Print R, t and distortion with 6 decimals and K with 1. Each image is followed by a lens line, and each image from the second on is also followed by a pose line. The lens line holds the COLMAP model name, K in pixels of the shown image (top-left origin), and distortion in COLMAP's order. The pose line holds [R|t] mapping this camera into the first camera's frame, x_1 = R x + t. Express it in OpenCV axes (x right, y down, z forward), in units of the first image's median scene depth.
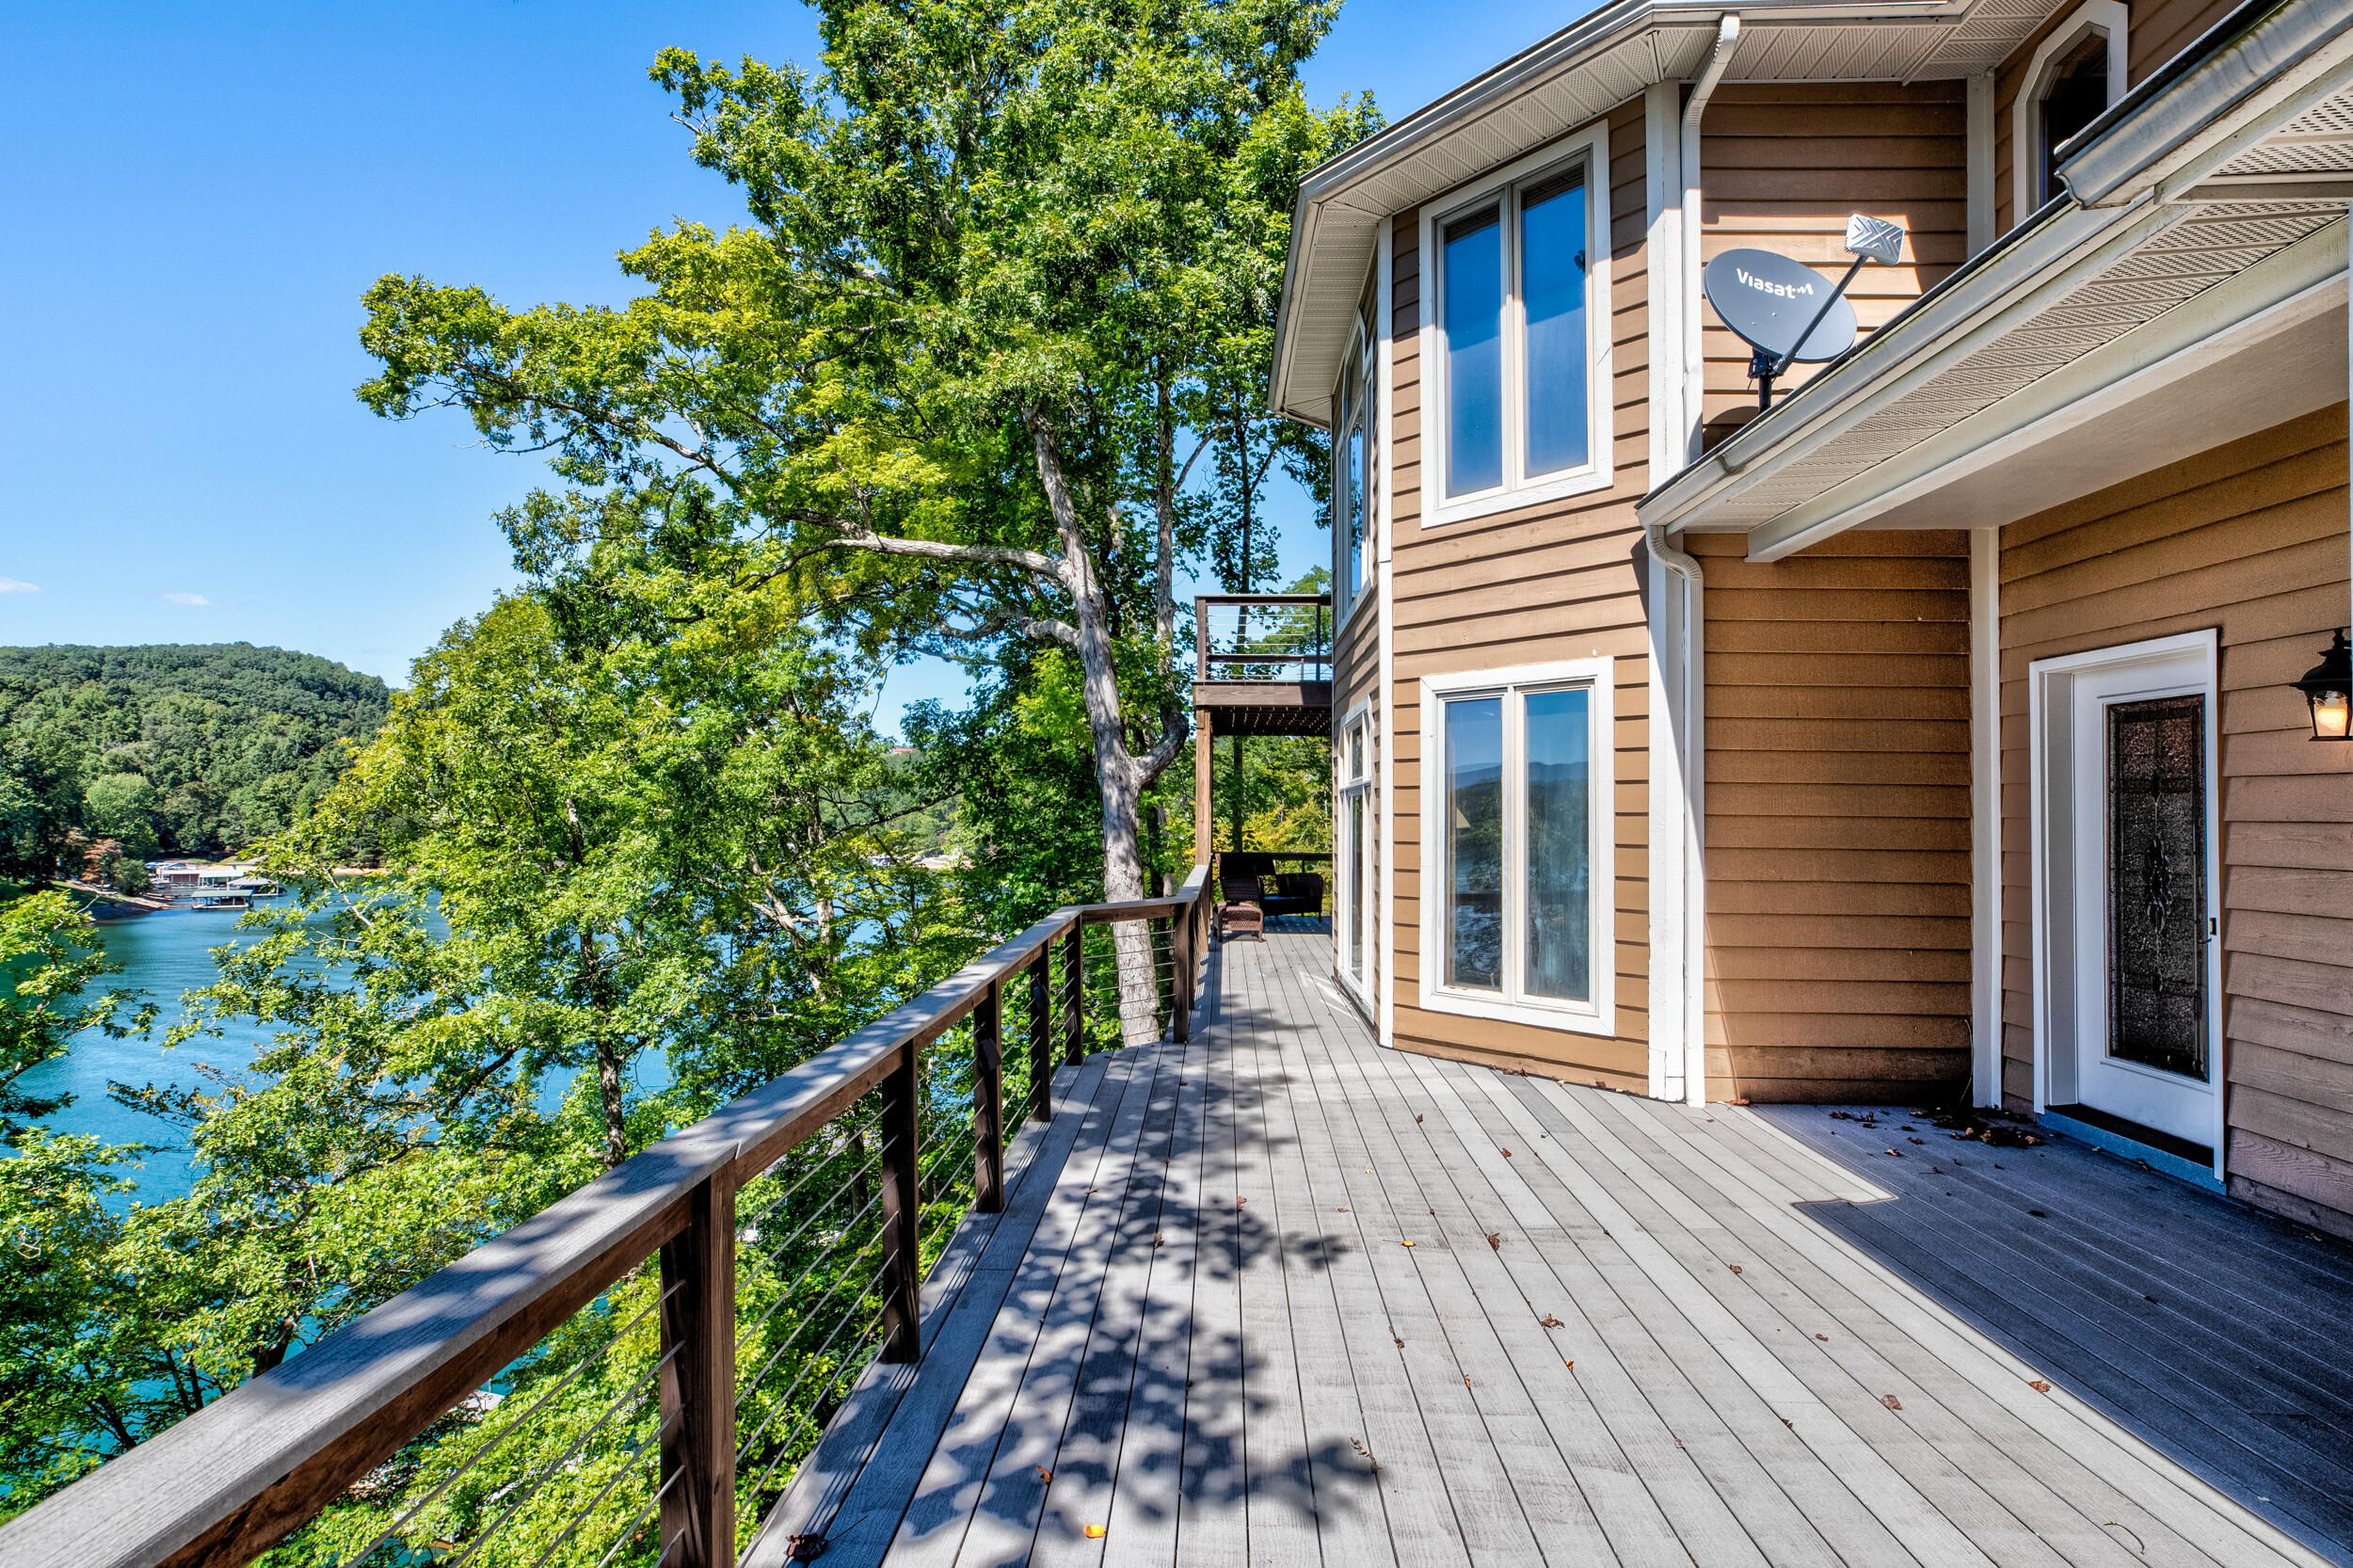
lens RADIAL K [[1138.7, 0, 1200.7], [0, 1138.7, 771.5], [0, 0, 1]] dist [-0.018089, 0.014829]
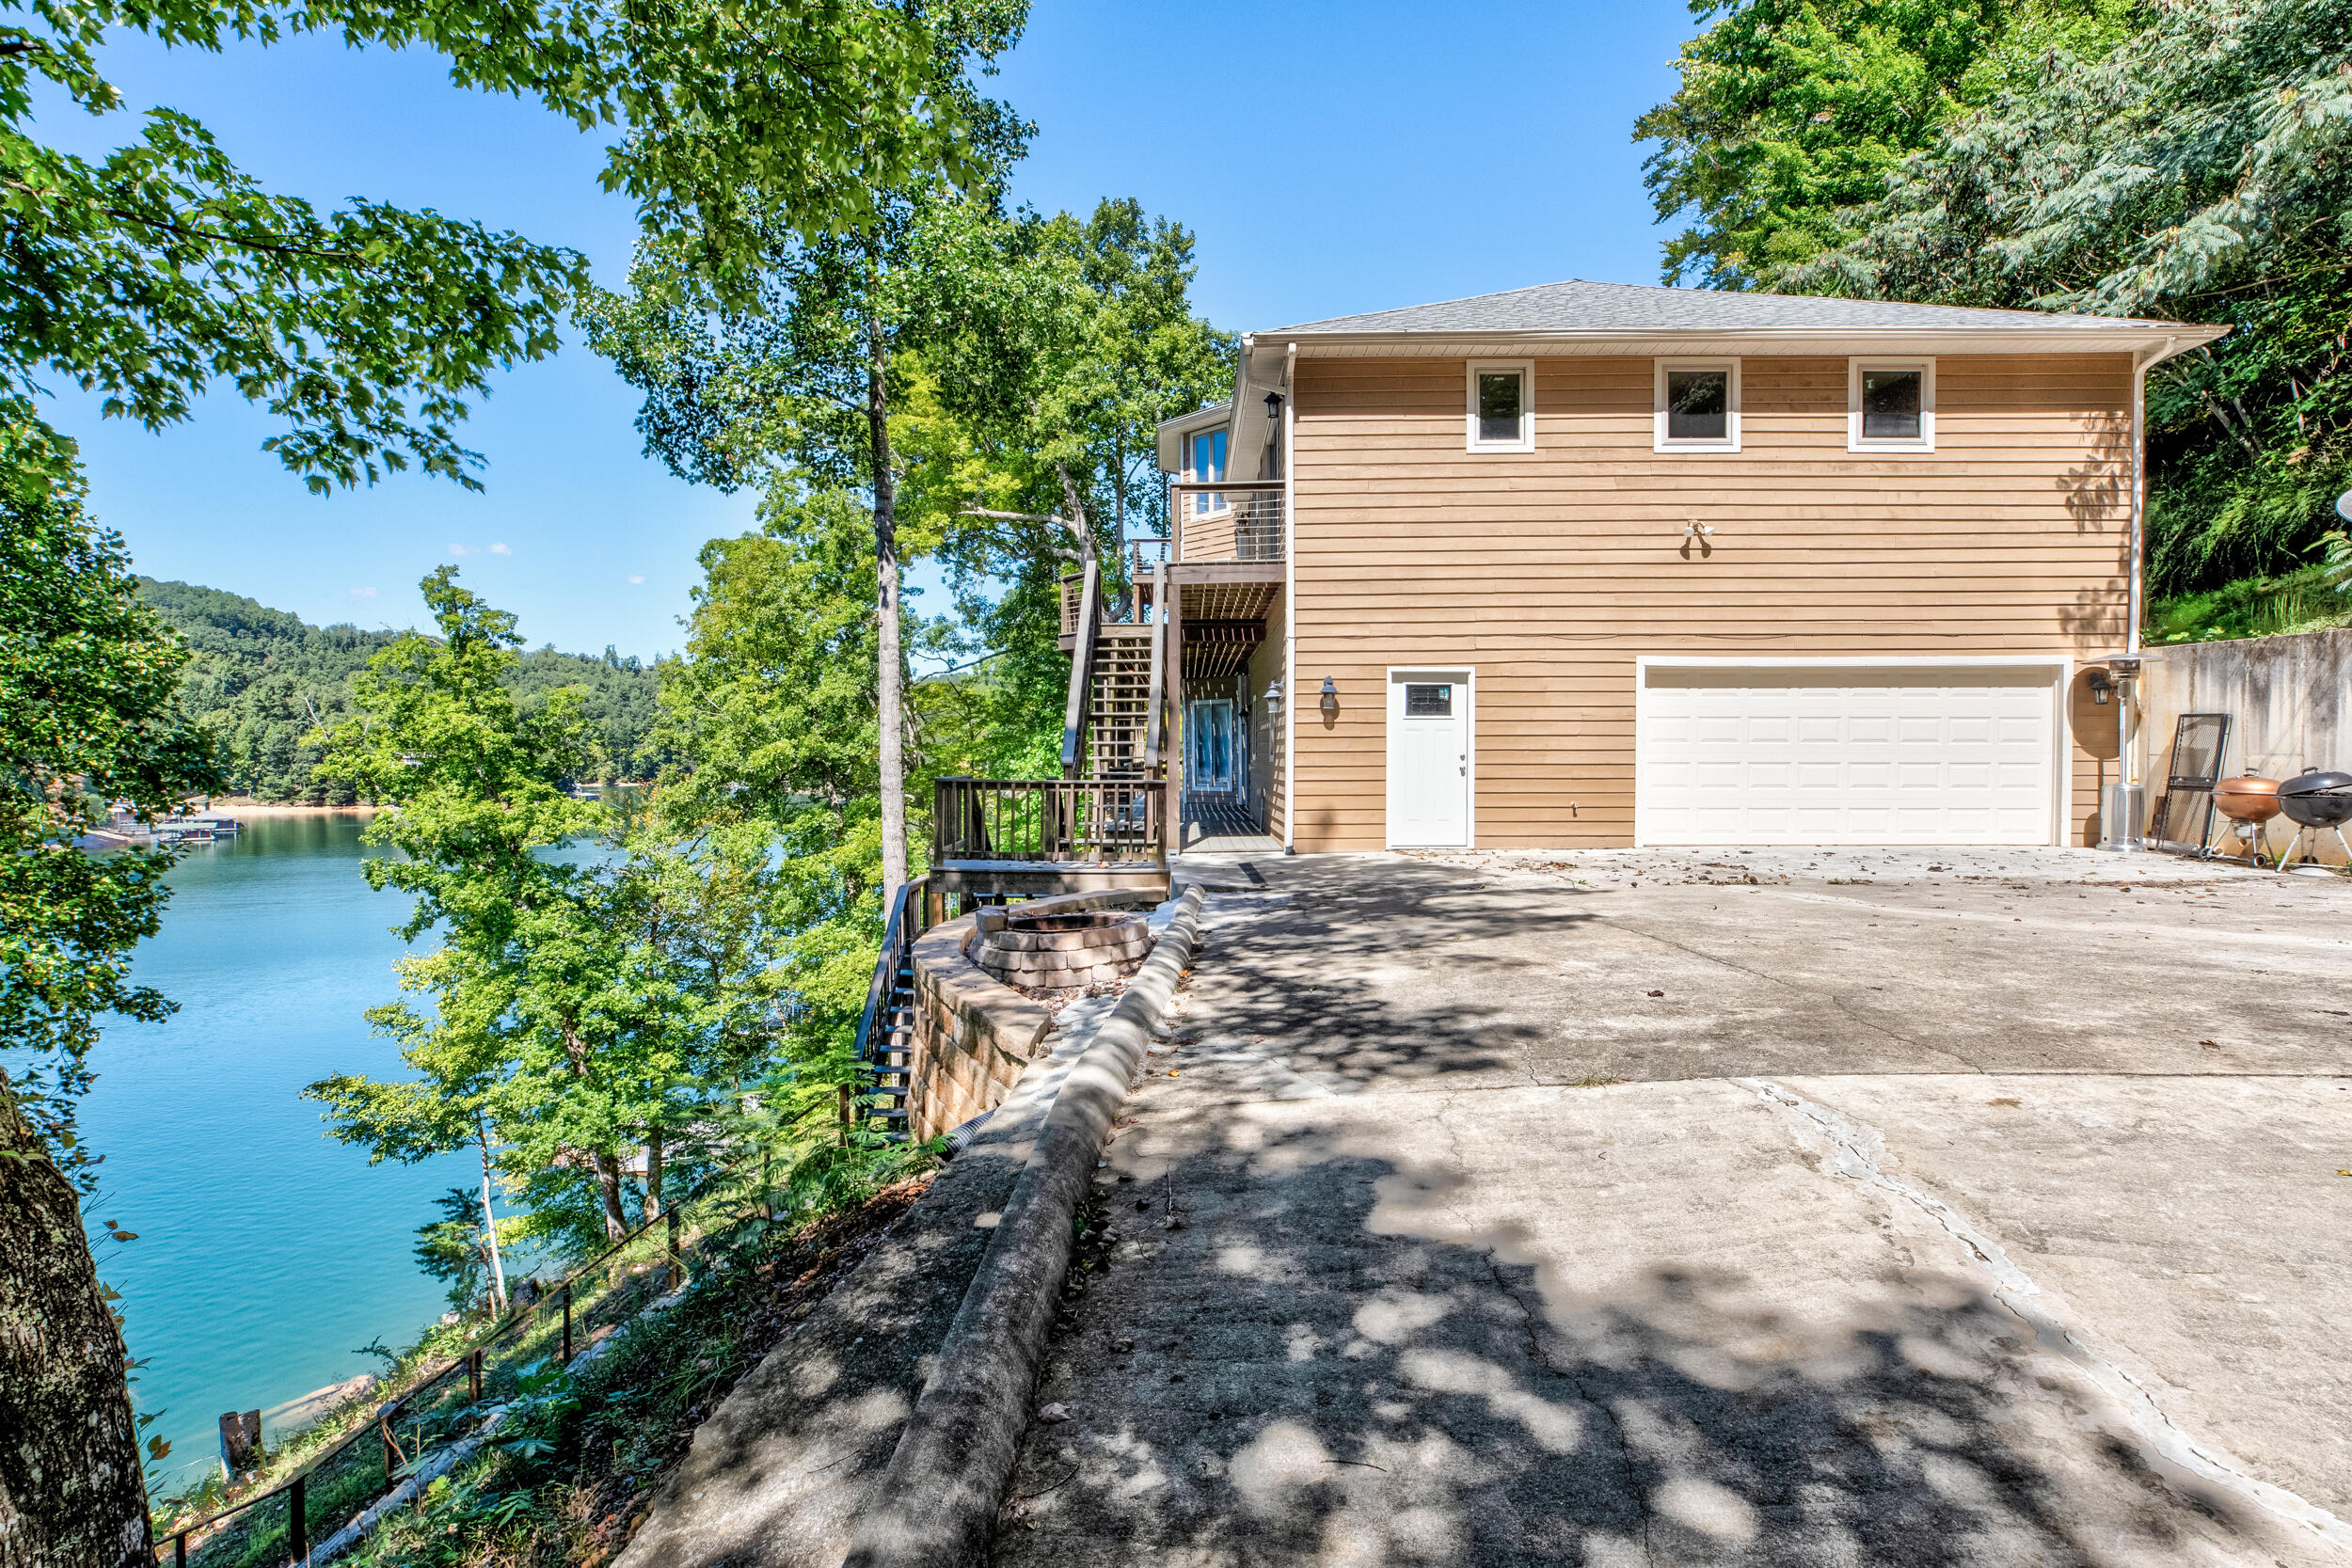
lens RADIAL K [[1138.1, 0, 1200.2], [0, 1138.1, 771.5], [0, 0, 1]] dist [-0.018089, 0.014829]
pose [[0.999257, -0.009549, 0.037345, 0.032491], [0.007309, 0.998192, 0.059661, 0.147242], [-0.037847, -0.059343, 0.997520, -1.088109]]
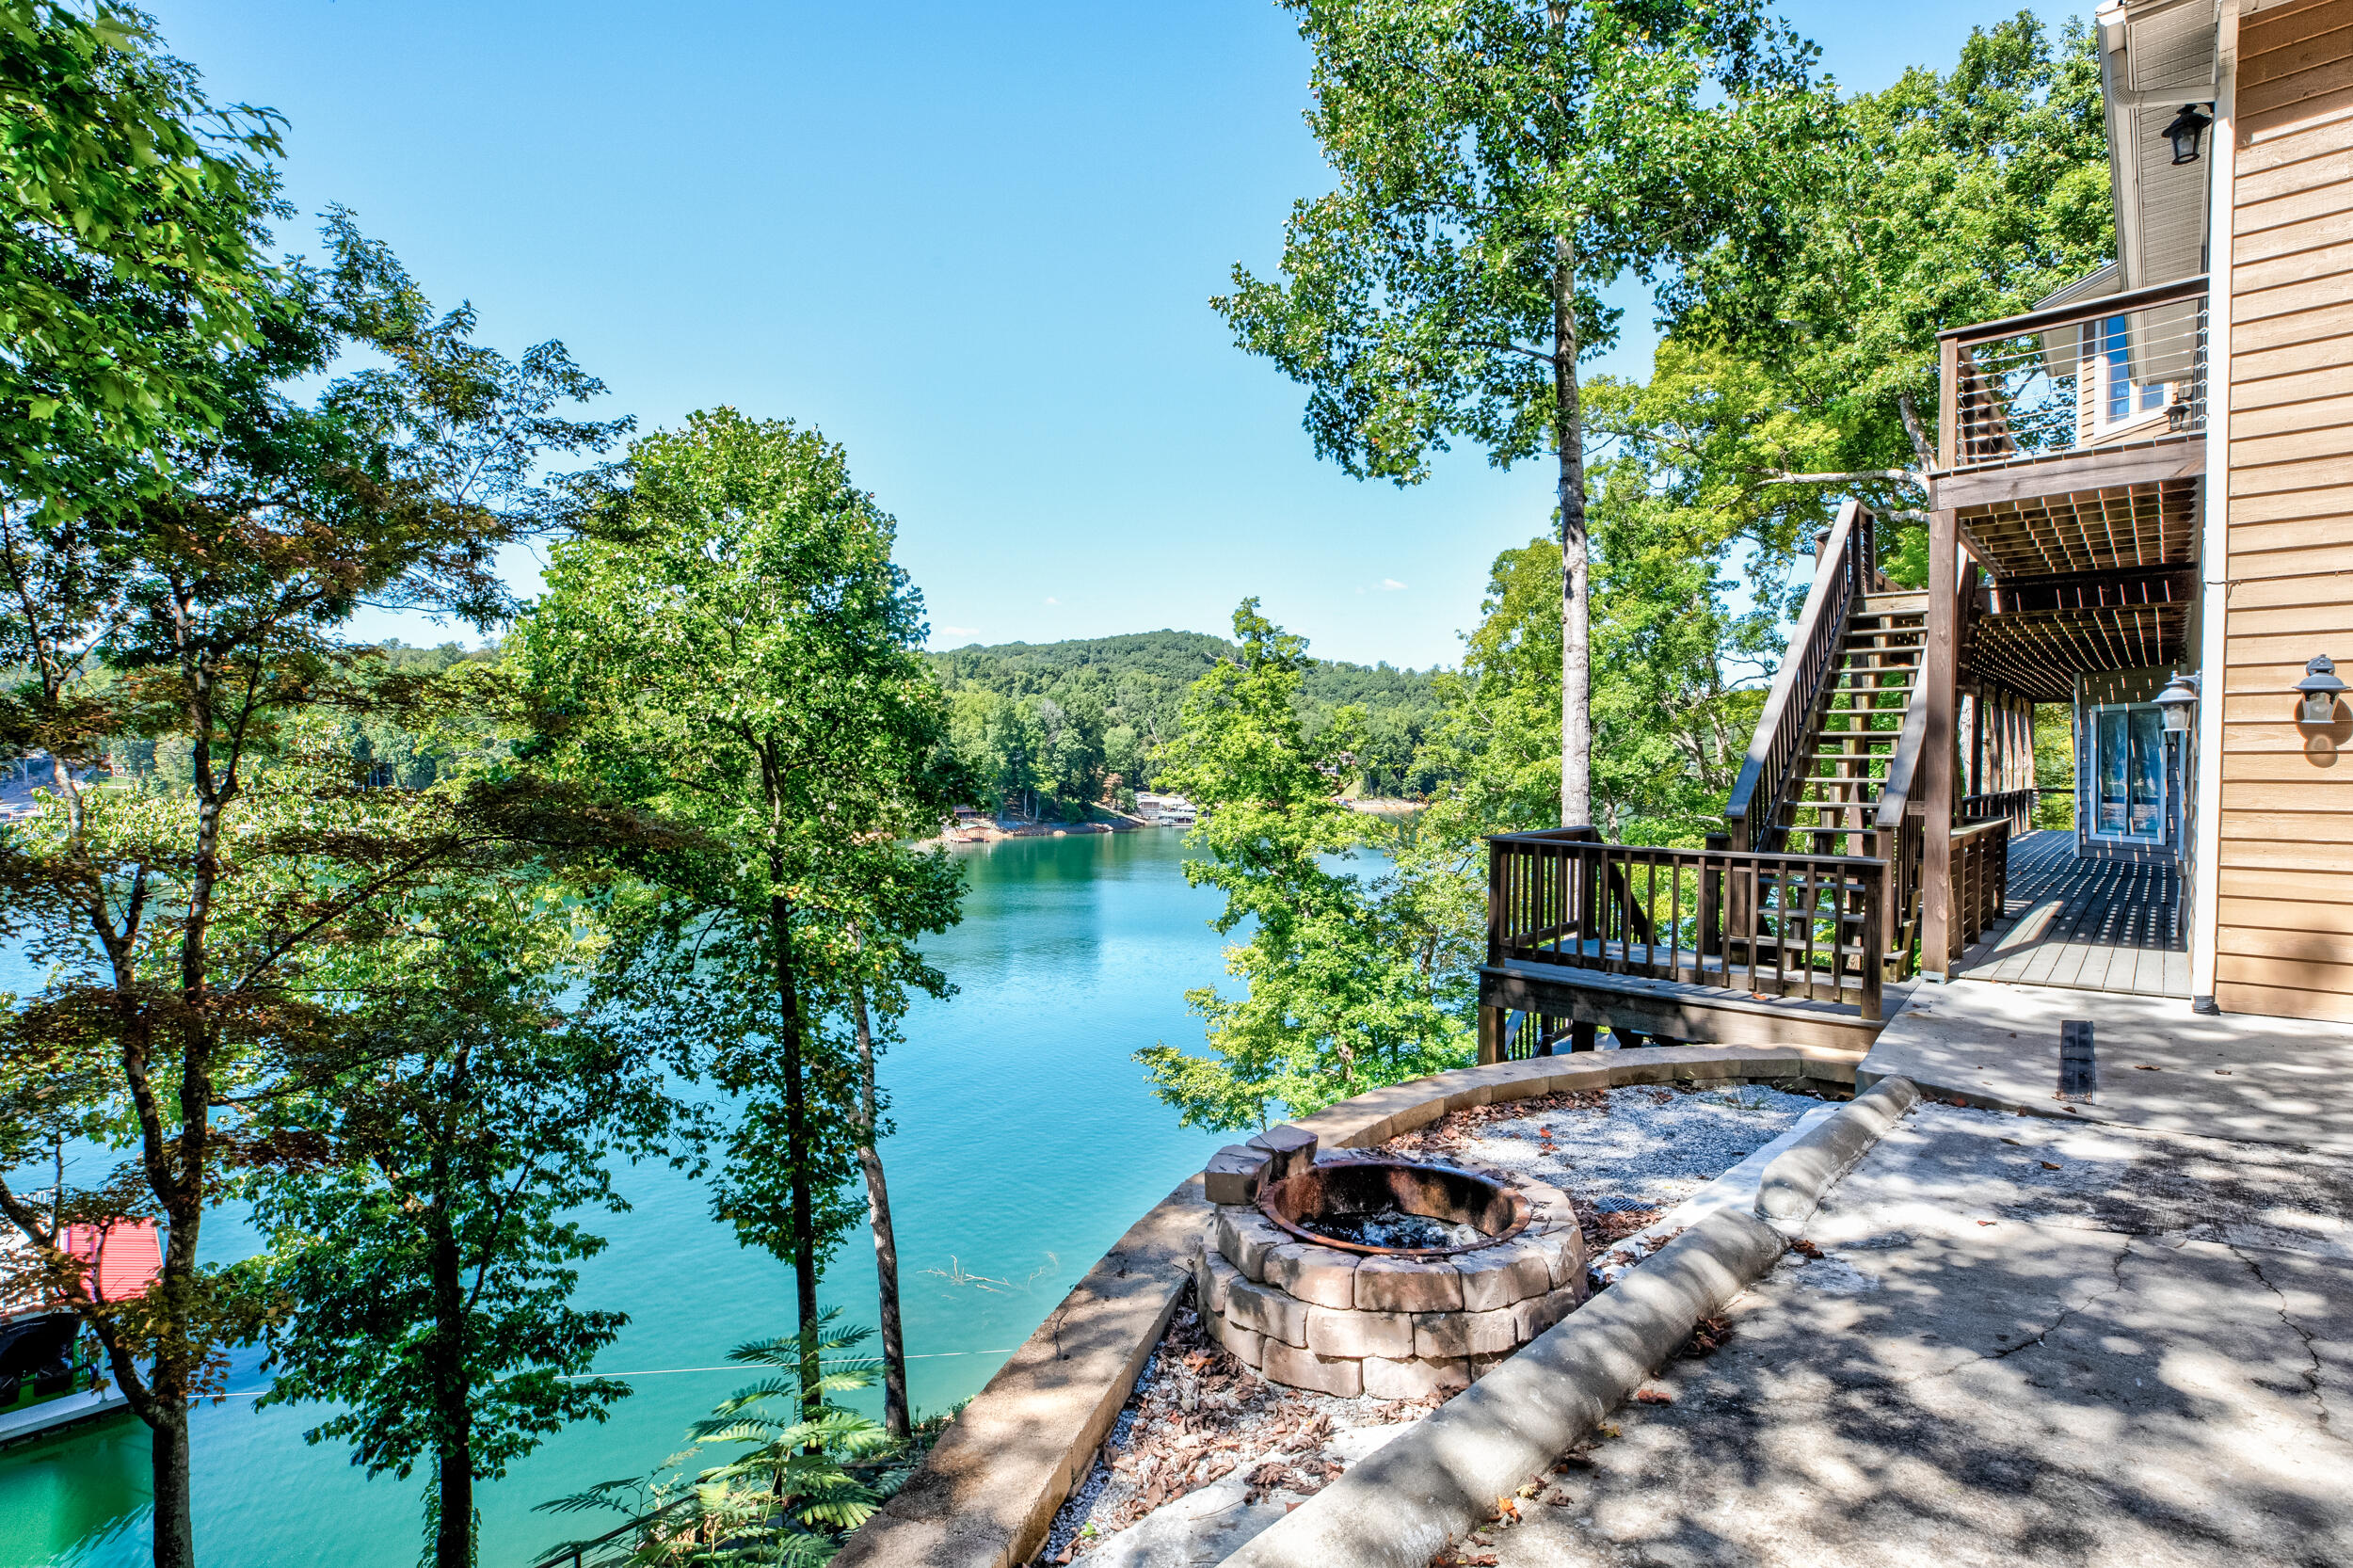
lens RADIAL K [[1138.7, 0, 1200.7], [0, 1138.7, 771.5], [0, 0, 1]] dist [-0.018089, 0.014829]
pose [[0.779438, 0.004820, -0.626460, 0.090076], [0.024810, 0.998948, 0.038555, 0.144166], [0.625987, -0.045593, 0.778499, -0.860548]]
